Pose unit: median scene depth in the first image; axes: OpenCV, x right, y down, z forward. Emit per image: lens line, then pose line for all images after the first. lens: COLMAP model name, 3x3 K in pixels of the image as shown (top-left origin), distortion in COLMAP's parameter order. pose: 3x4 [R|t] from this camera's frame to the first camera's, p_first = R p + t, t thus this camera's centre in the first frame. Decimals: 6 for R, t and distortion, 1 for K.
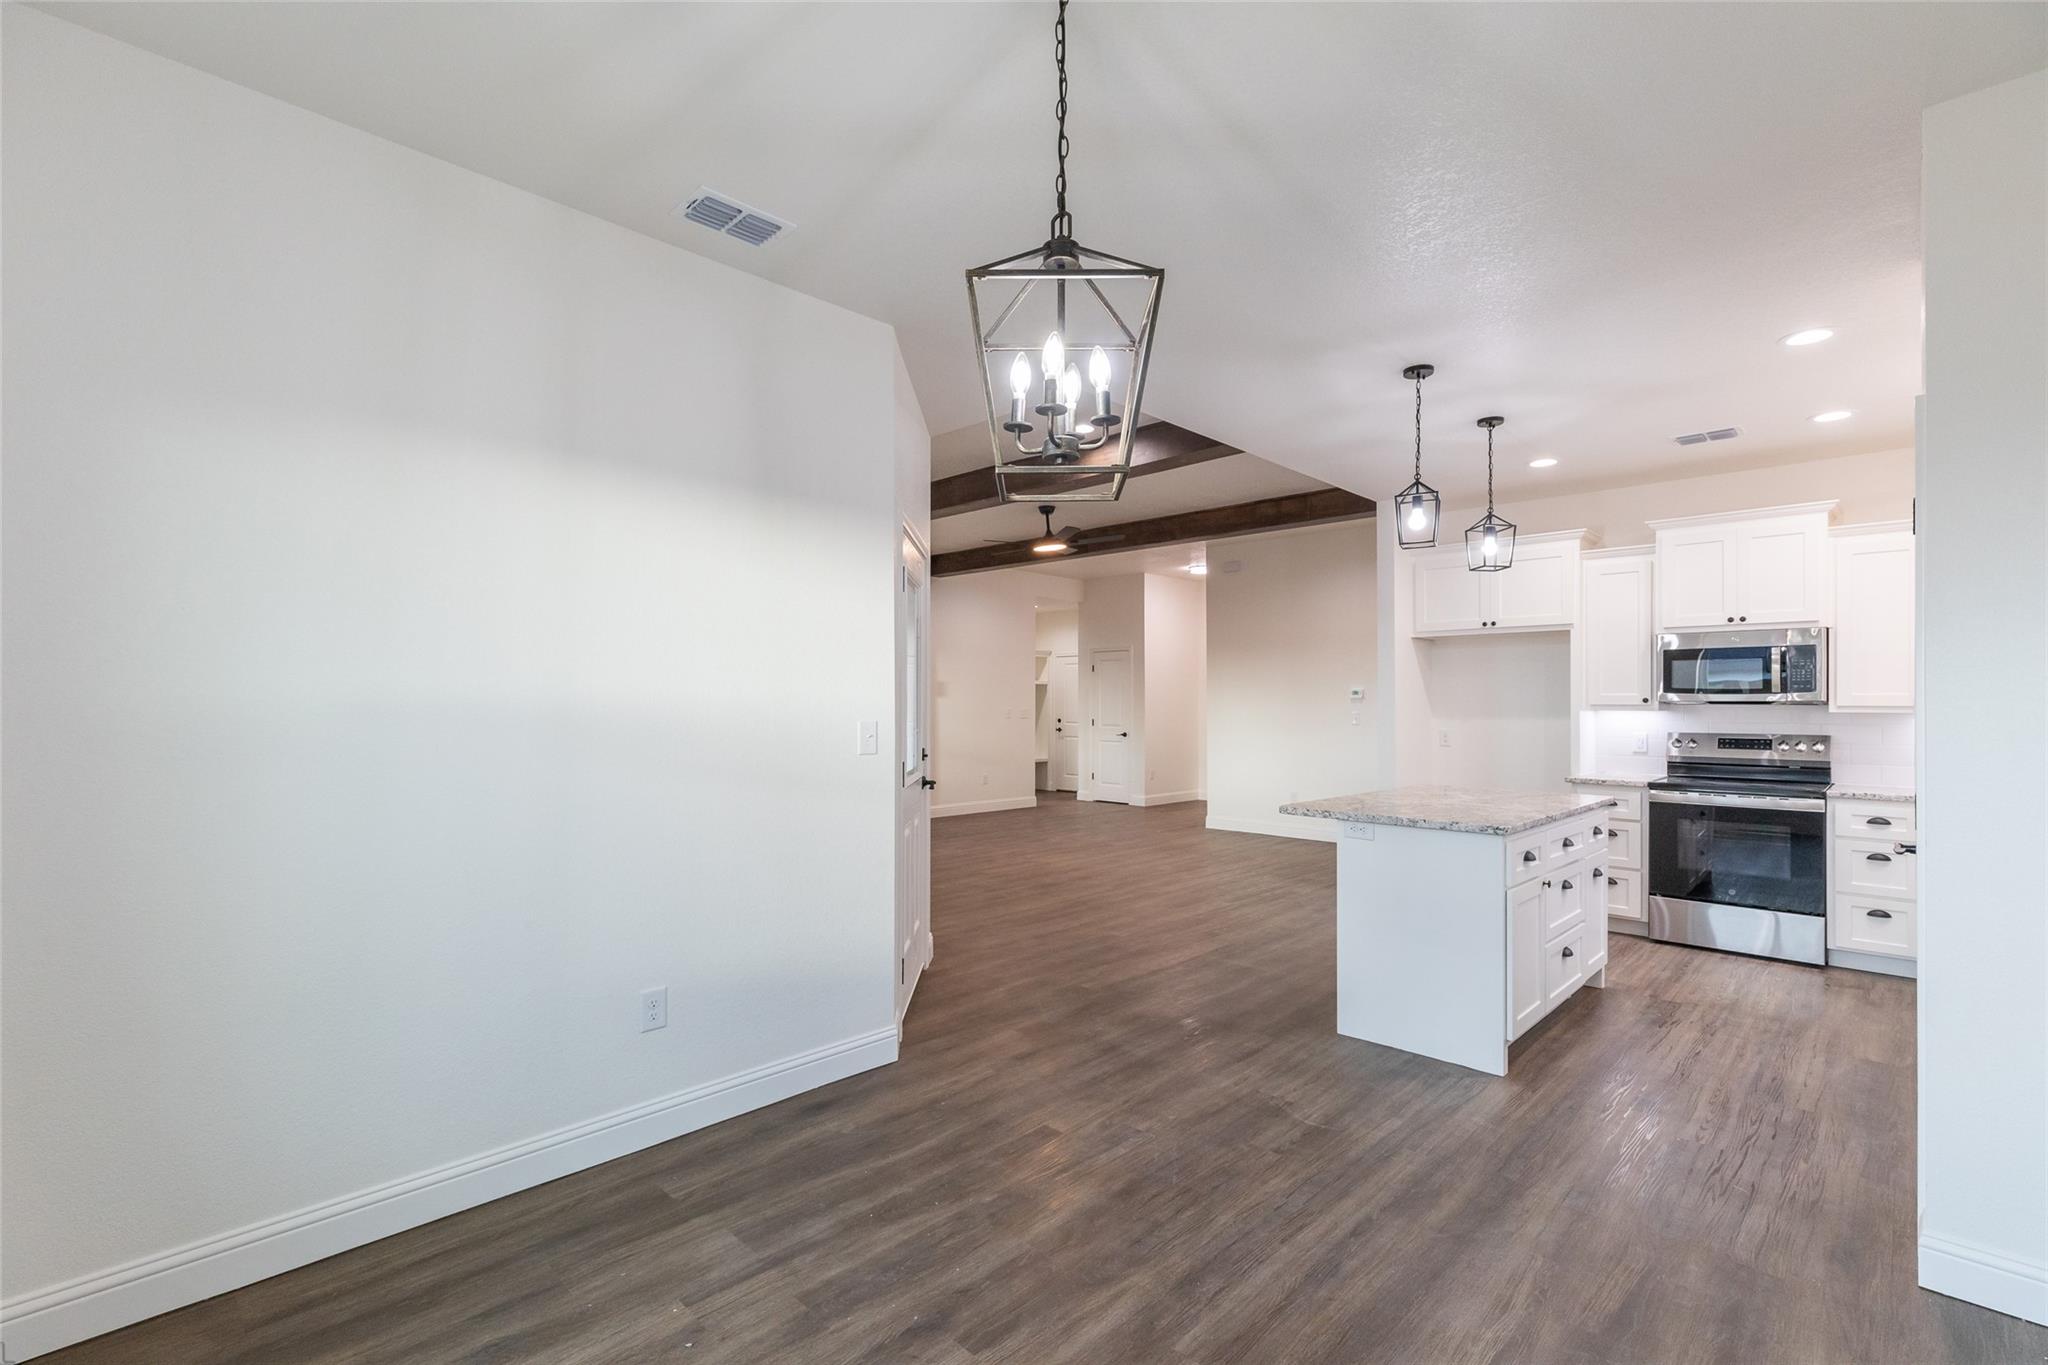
lens RADIAL K [[919.3, 0, 1021.7], [0, 919.3, 698.7], [0, 0, 1]] dist [0.001625, 0.000353]
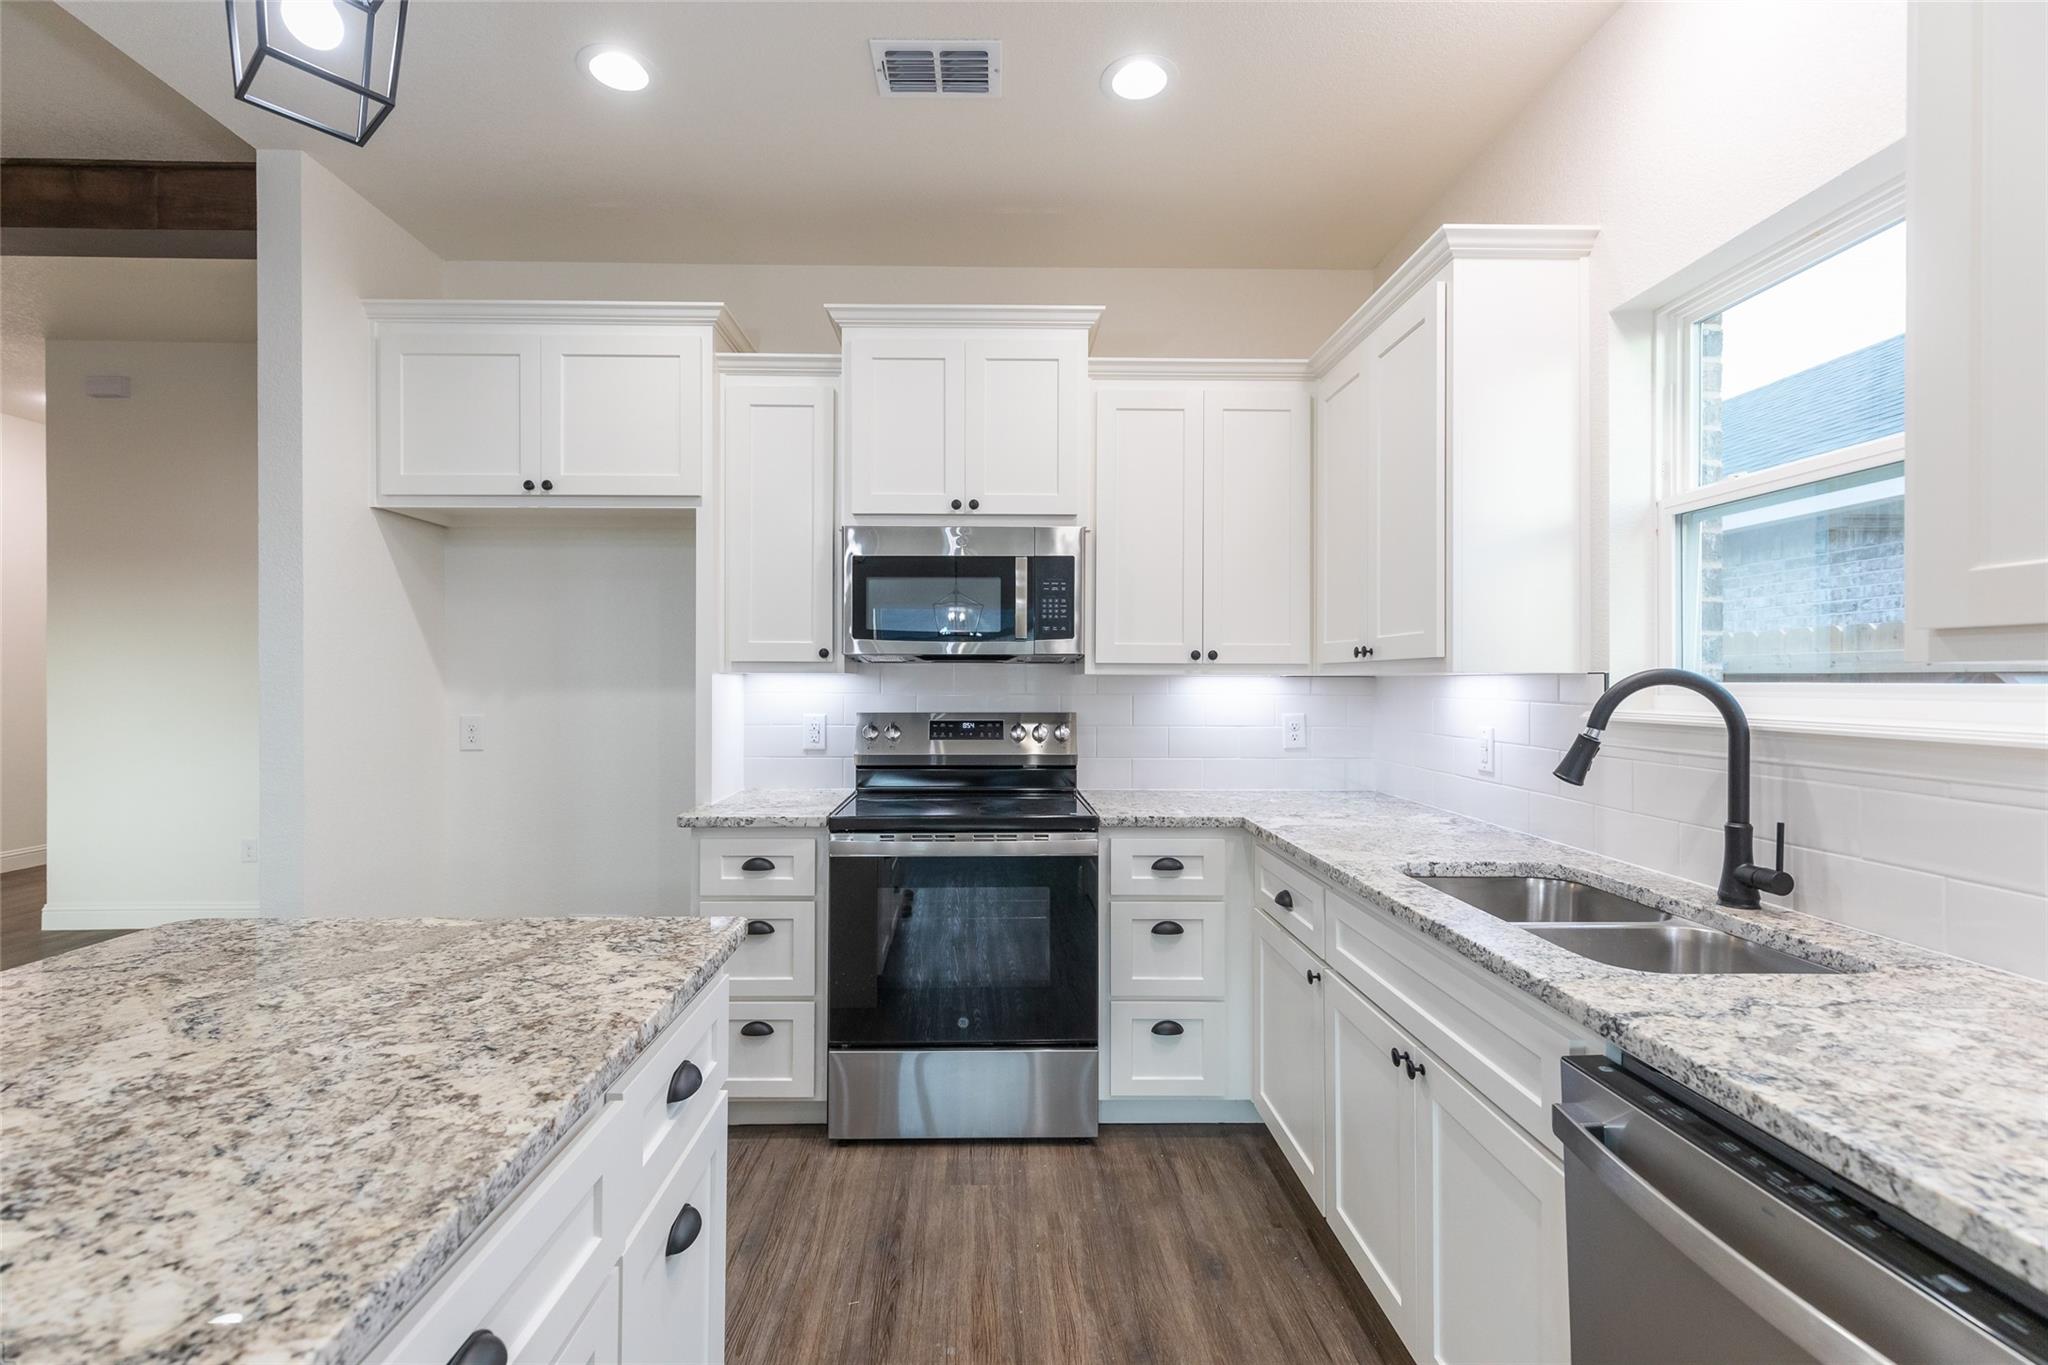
lens RADIAL K [[924.8, 0, 999.2], [0, 924.8, 676.1], [0, 0, 1]] dist [0.004483, 0.000277]
pose [[0.709047, -0.000127, 0.705161, 0.382578], [-0.003566, 0.999987, 0.003766, 0.012532], [-0.705152, -0.005186, 0.709037, 0.563568]]
